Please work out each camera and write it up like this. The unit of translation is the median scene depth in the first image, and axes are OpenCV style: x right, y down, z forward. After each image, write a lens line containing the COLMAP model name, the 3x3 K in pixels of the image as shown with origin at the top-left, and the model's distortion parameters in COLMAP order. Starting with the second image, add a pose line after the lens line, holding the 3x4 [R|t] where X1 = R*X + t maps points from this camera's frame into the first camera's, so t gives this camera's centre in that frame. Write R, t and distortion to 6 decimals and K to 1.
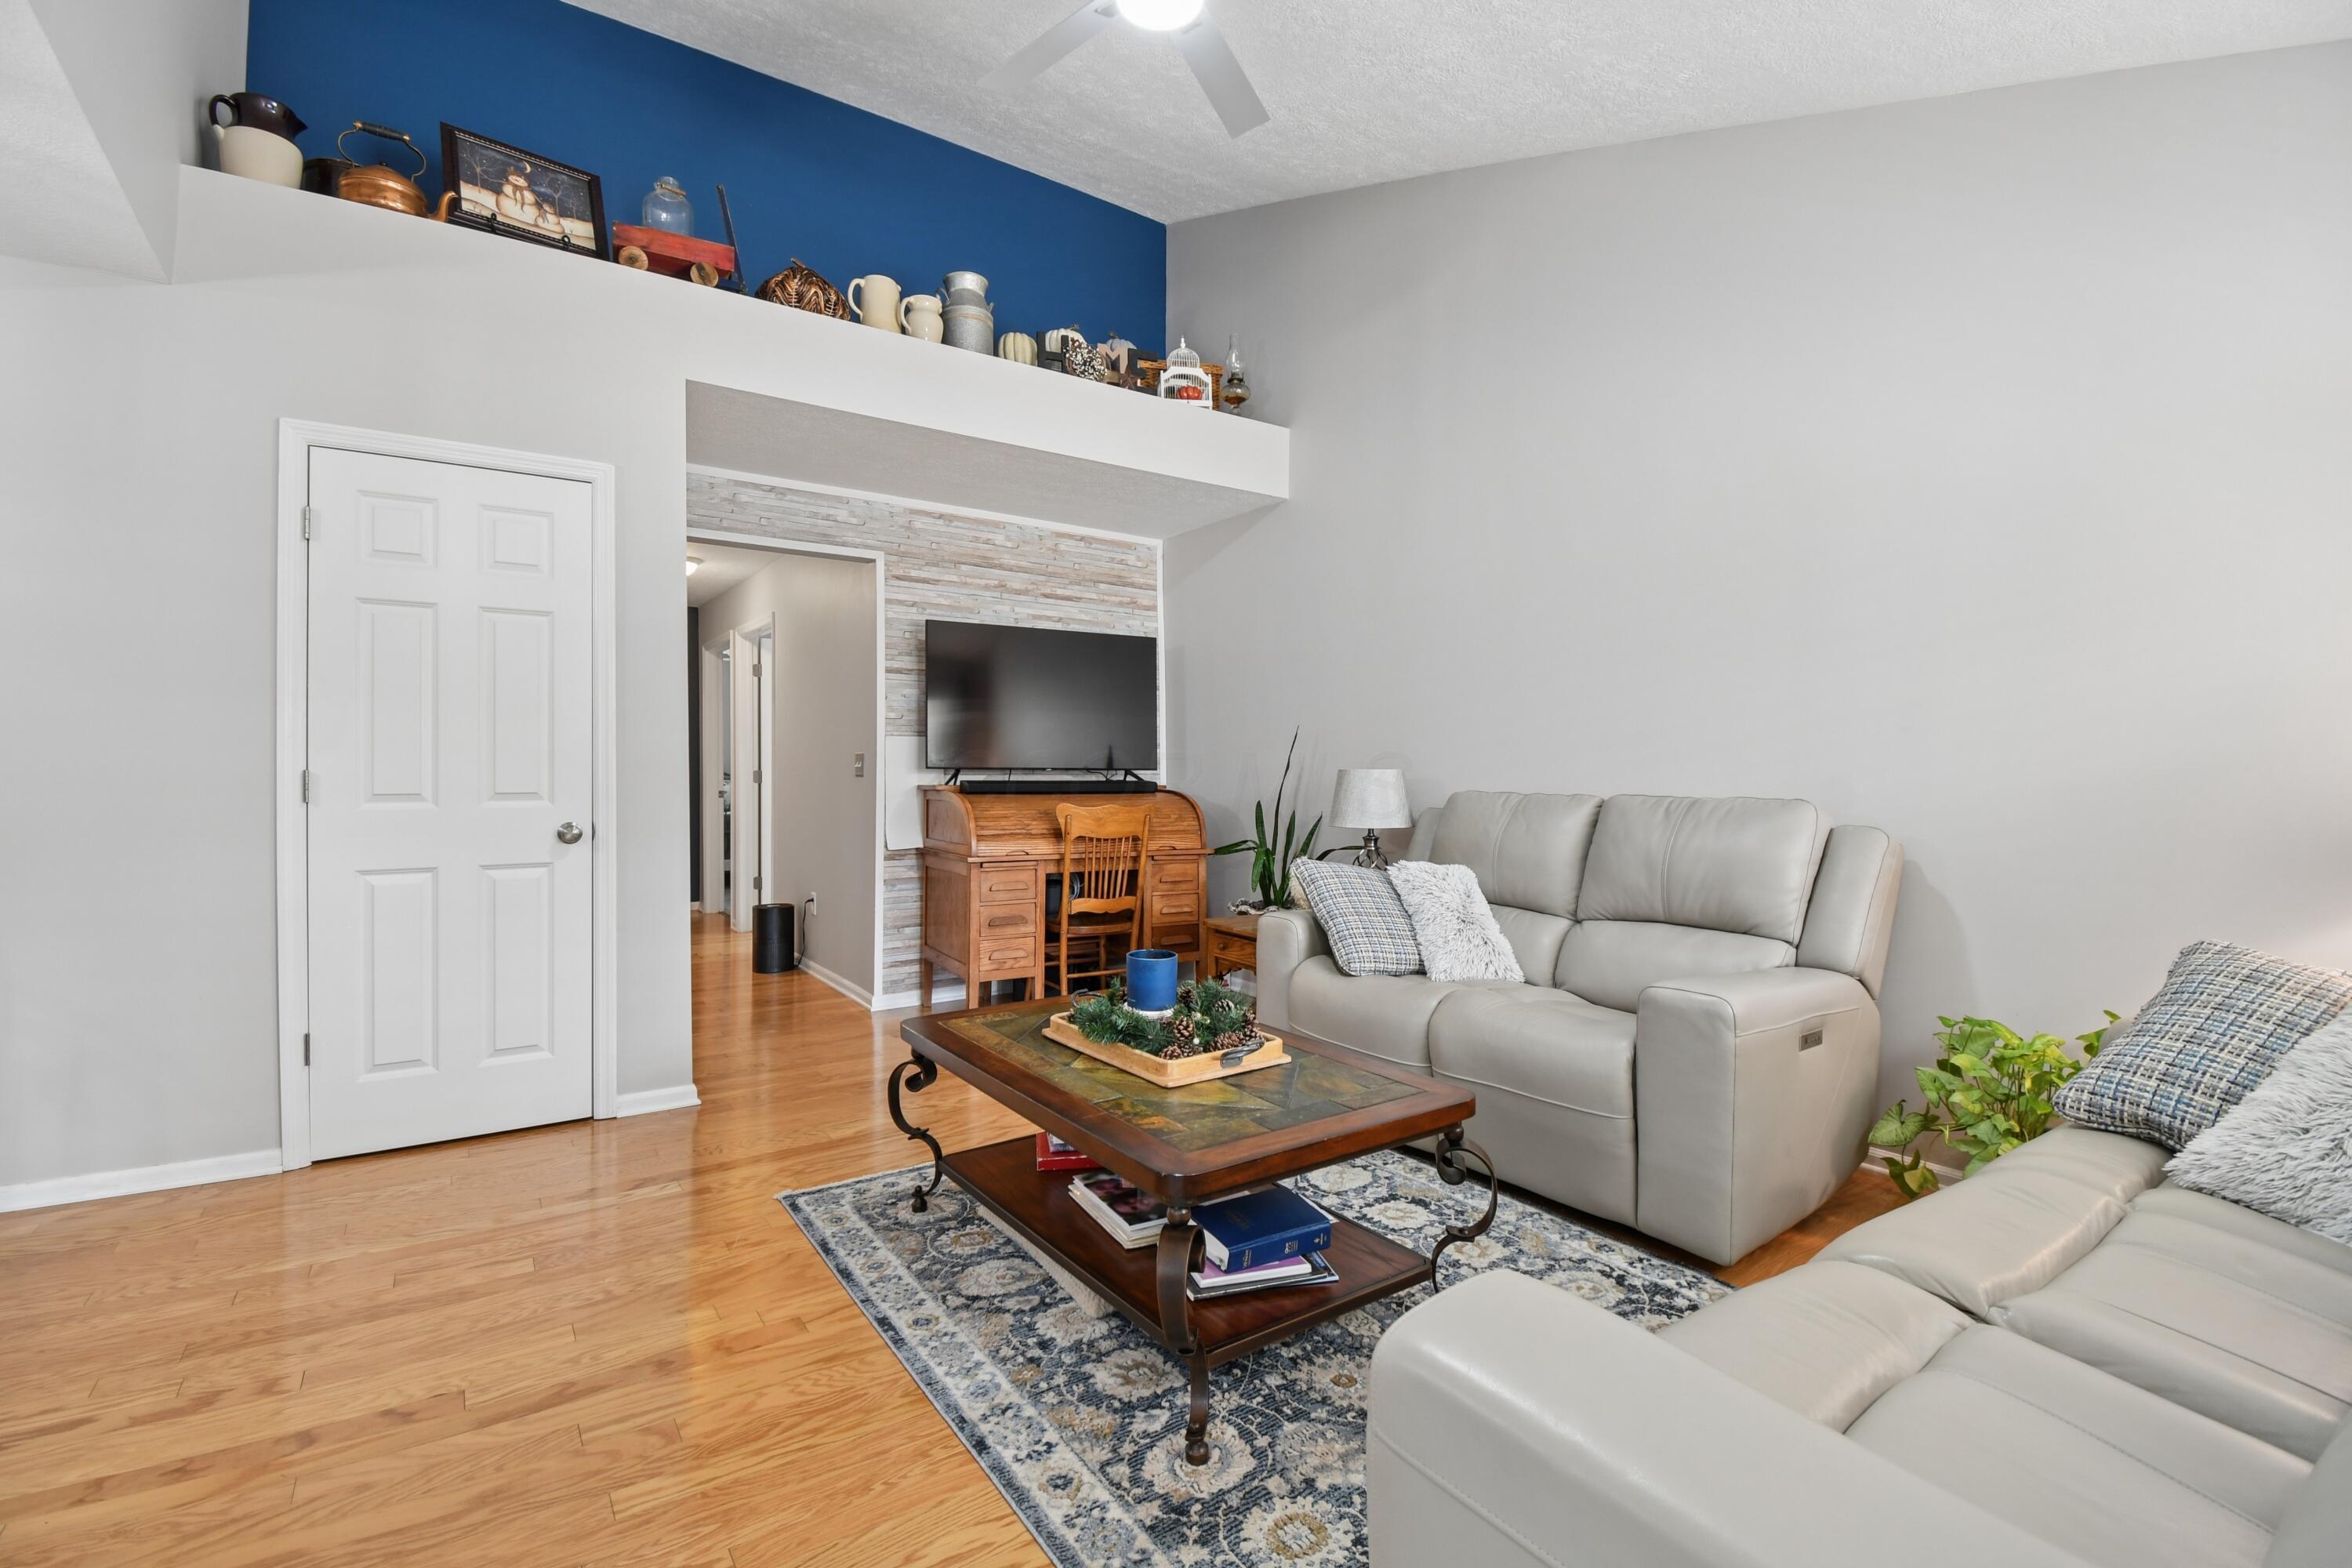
lens RADIAL K [[1055.3, 0, 1200.0], [0, 1055.3, 775.1], [0, 0, 1]] dist [-0.001120, -0.014023]
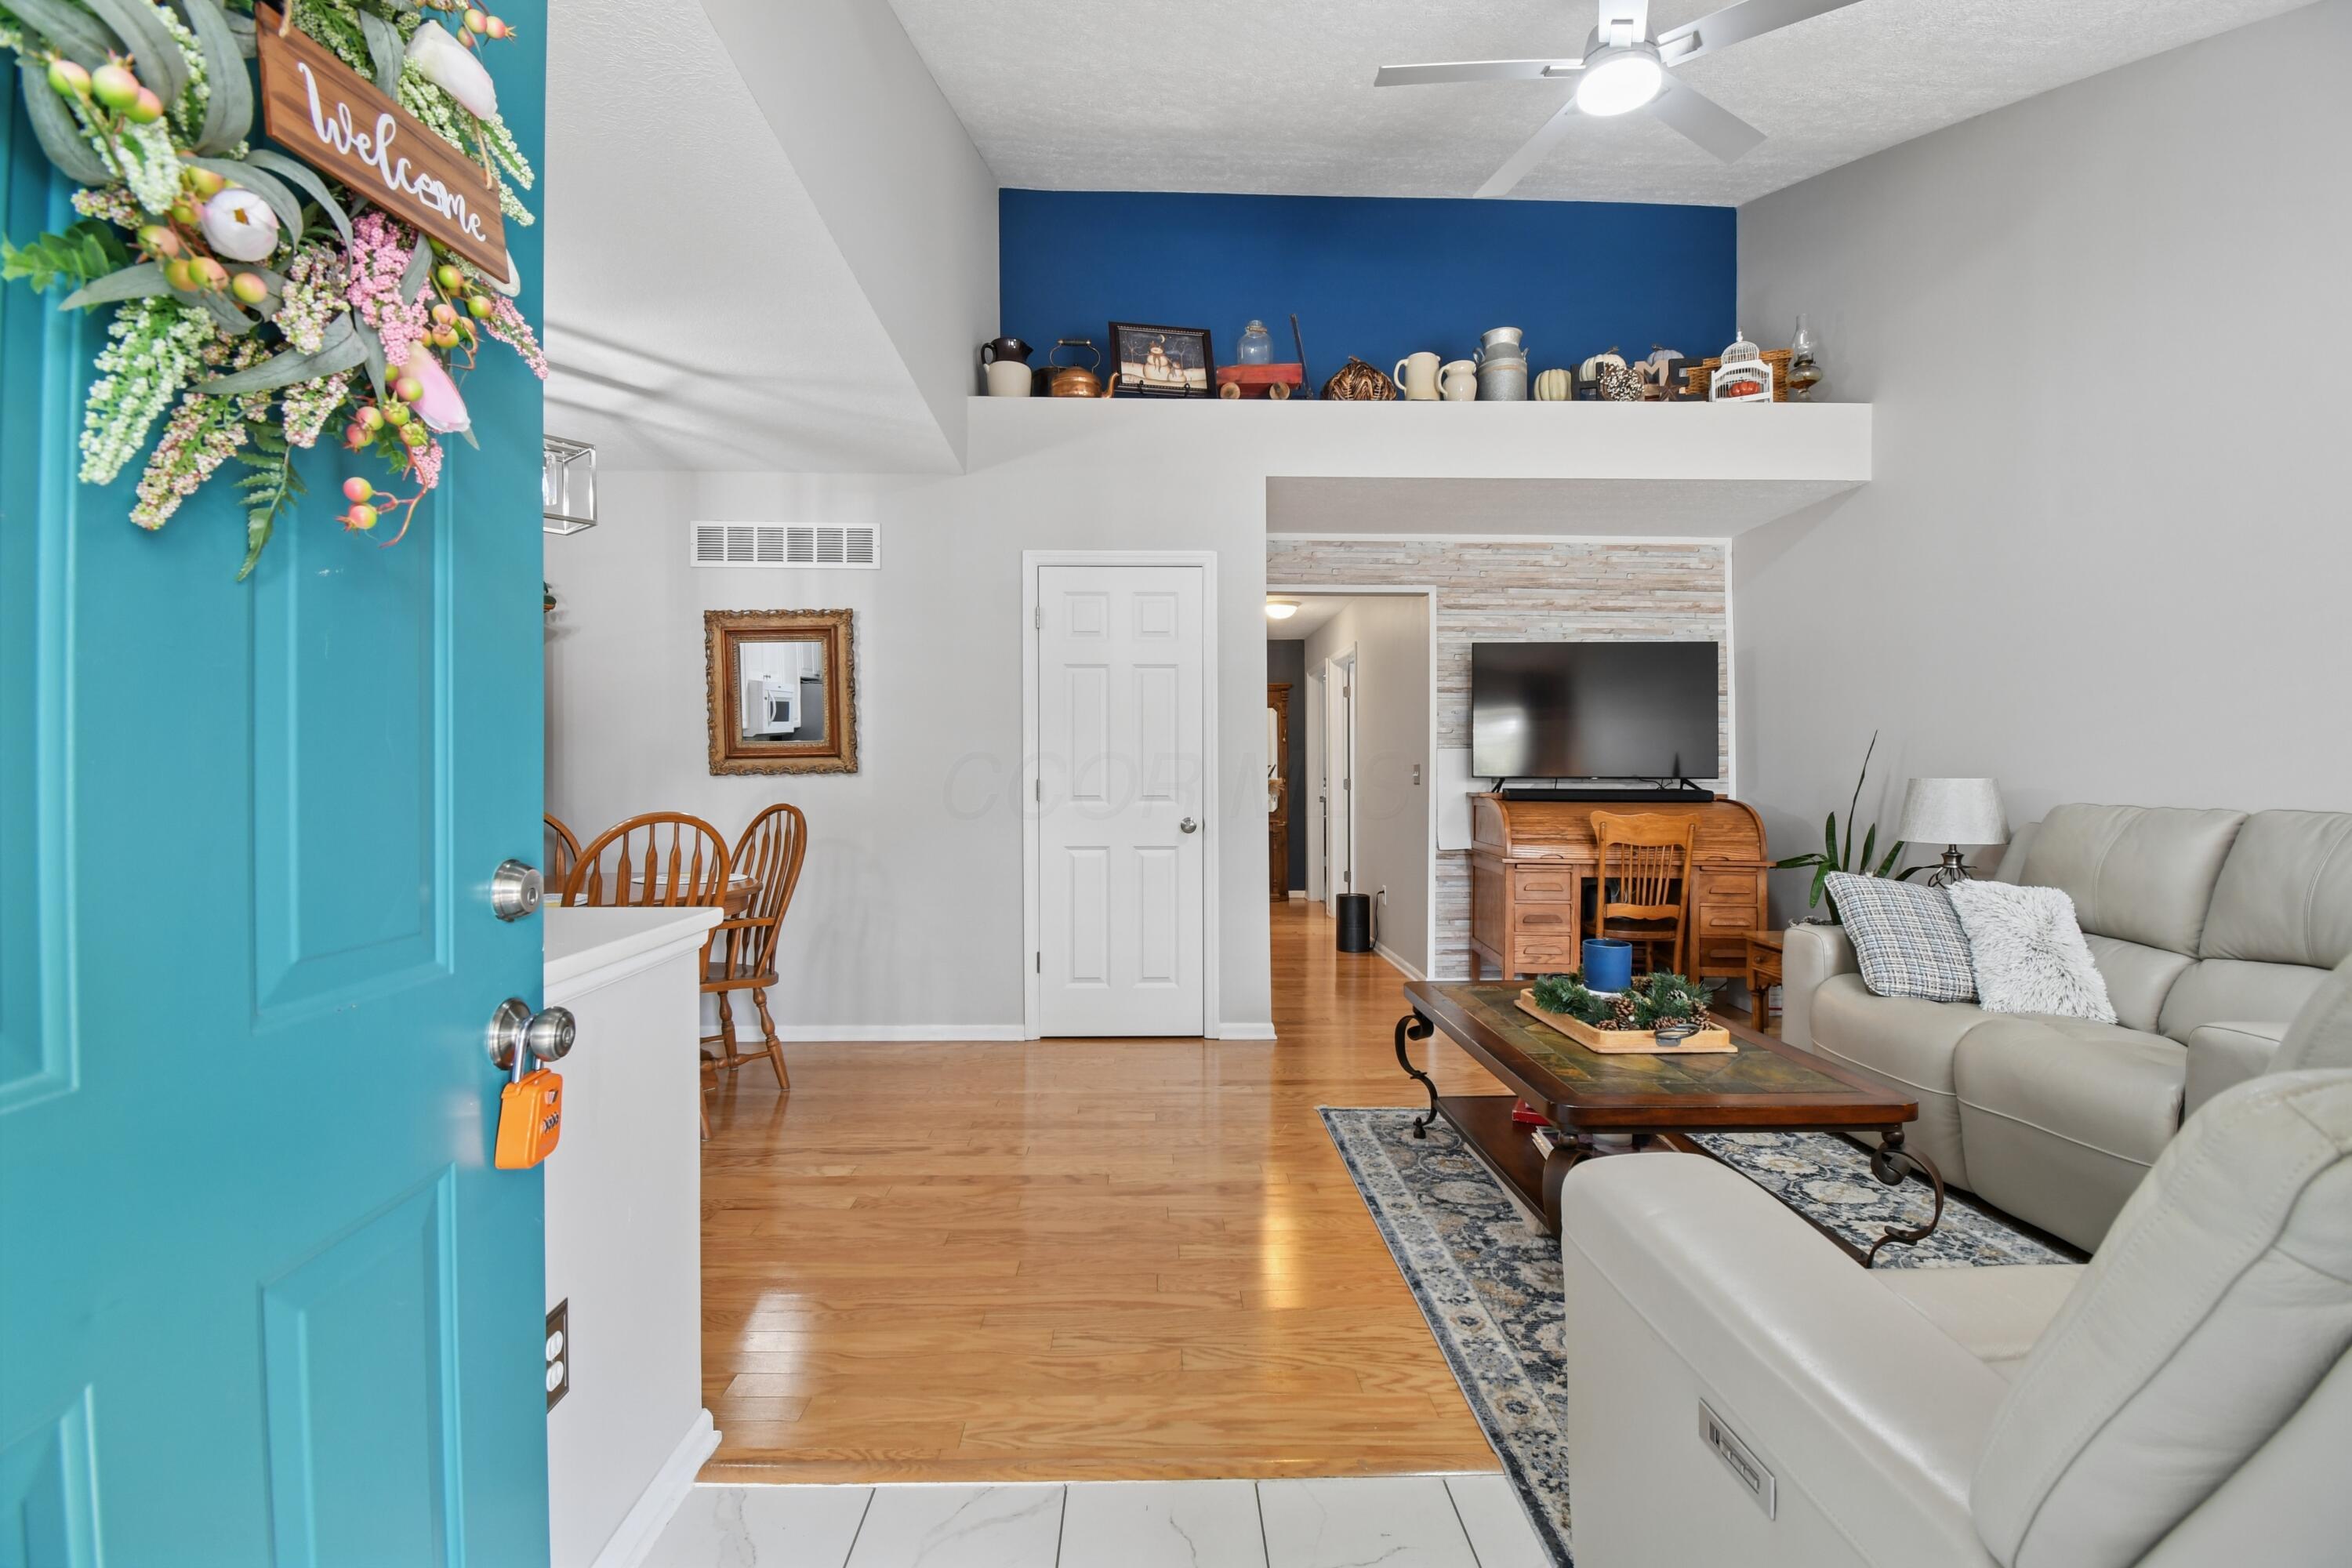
lens RADIAL K [[1055.3, 0, 1164.9], [0, 1055.3, 794.8], [0, 0, 1]] dist [-0.001120, -0.014023]
pose [[0.827496, 0.008815, -0.561403, 0.143647], [-0.002417, 0.999923, 0.012139, -0.000826], [0.561467, -0.008688, 0.827454, -0.149142]]
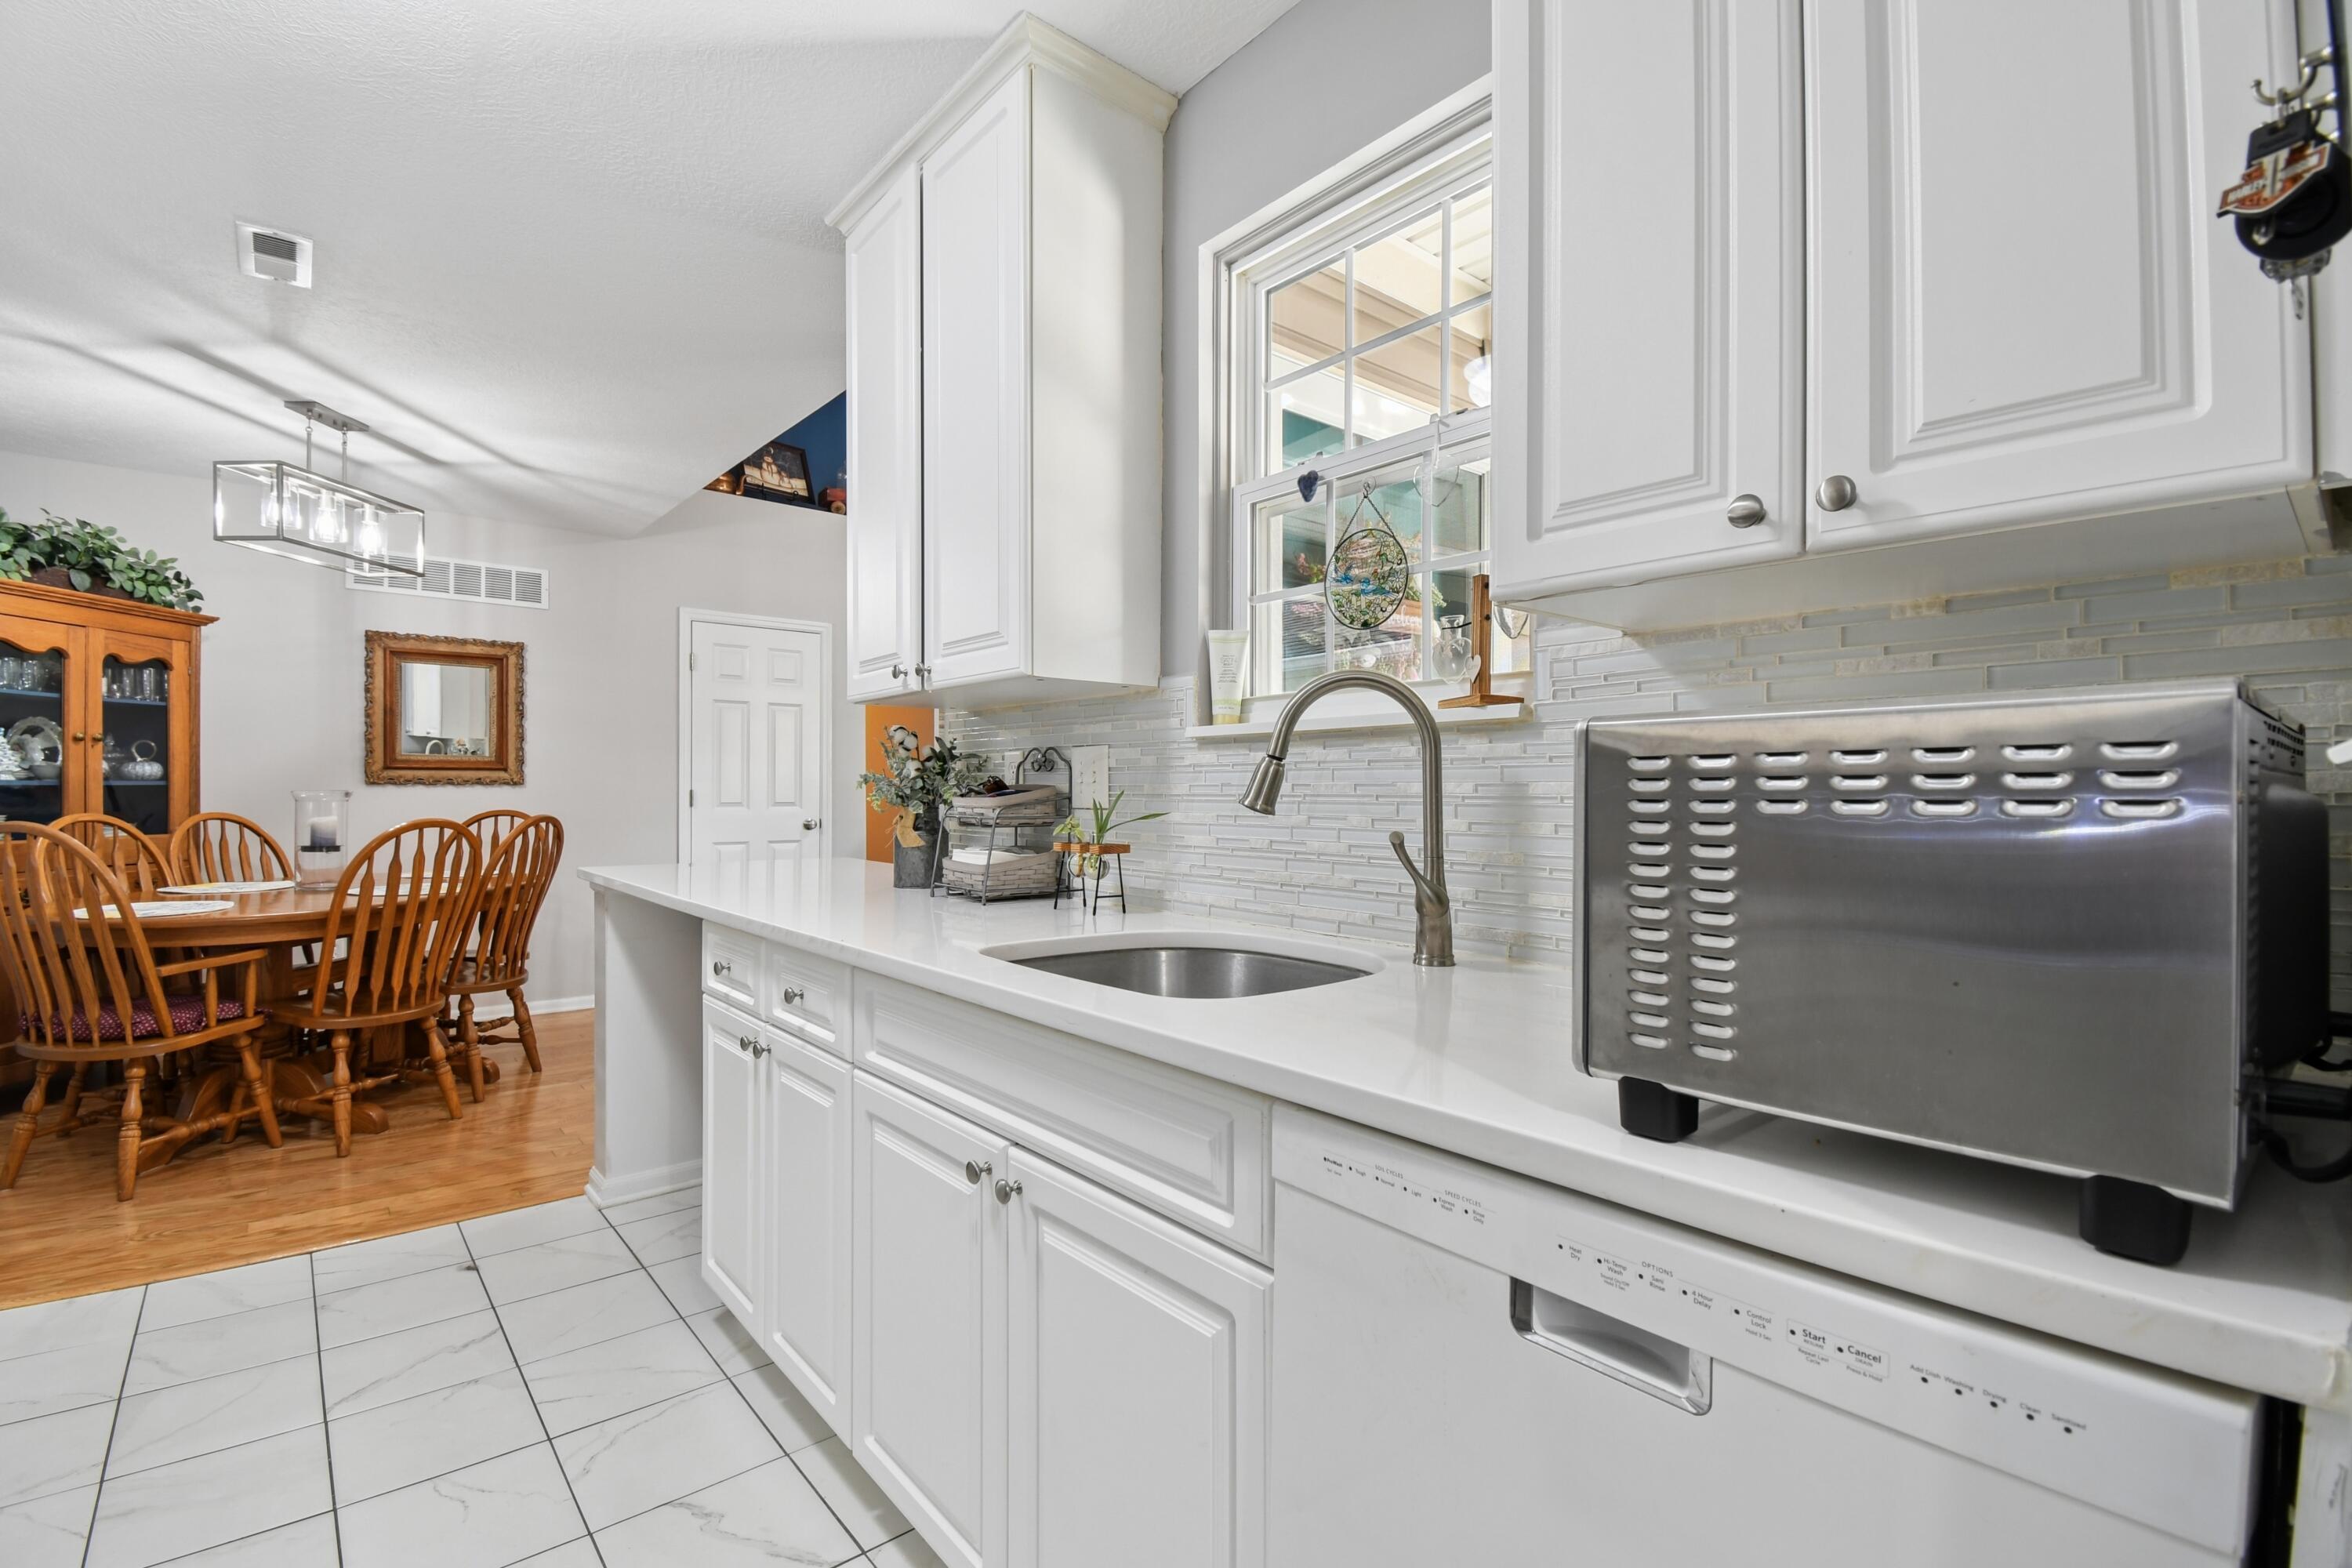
lens RADIAL K [[1055.3, 0, 1173.2], [0, 1055.3, 796.8], [0, 0, 1]] dist [-0.001120, -0.014023]
pose [[0.996129, 0.008071, 0.087533, -0.120669], [-0.008331, 0.999962, 0.002603, -0.004707], [-0.087509, -0.003322, 0.996158, -0.868789]]
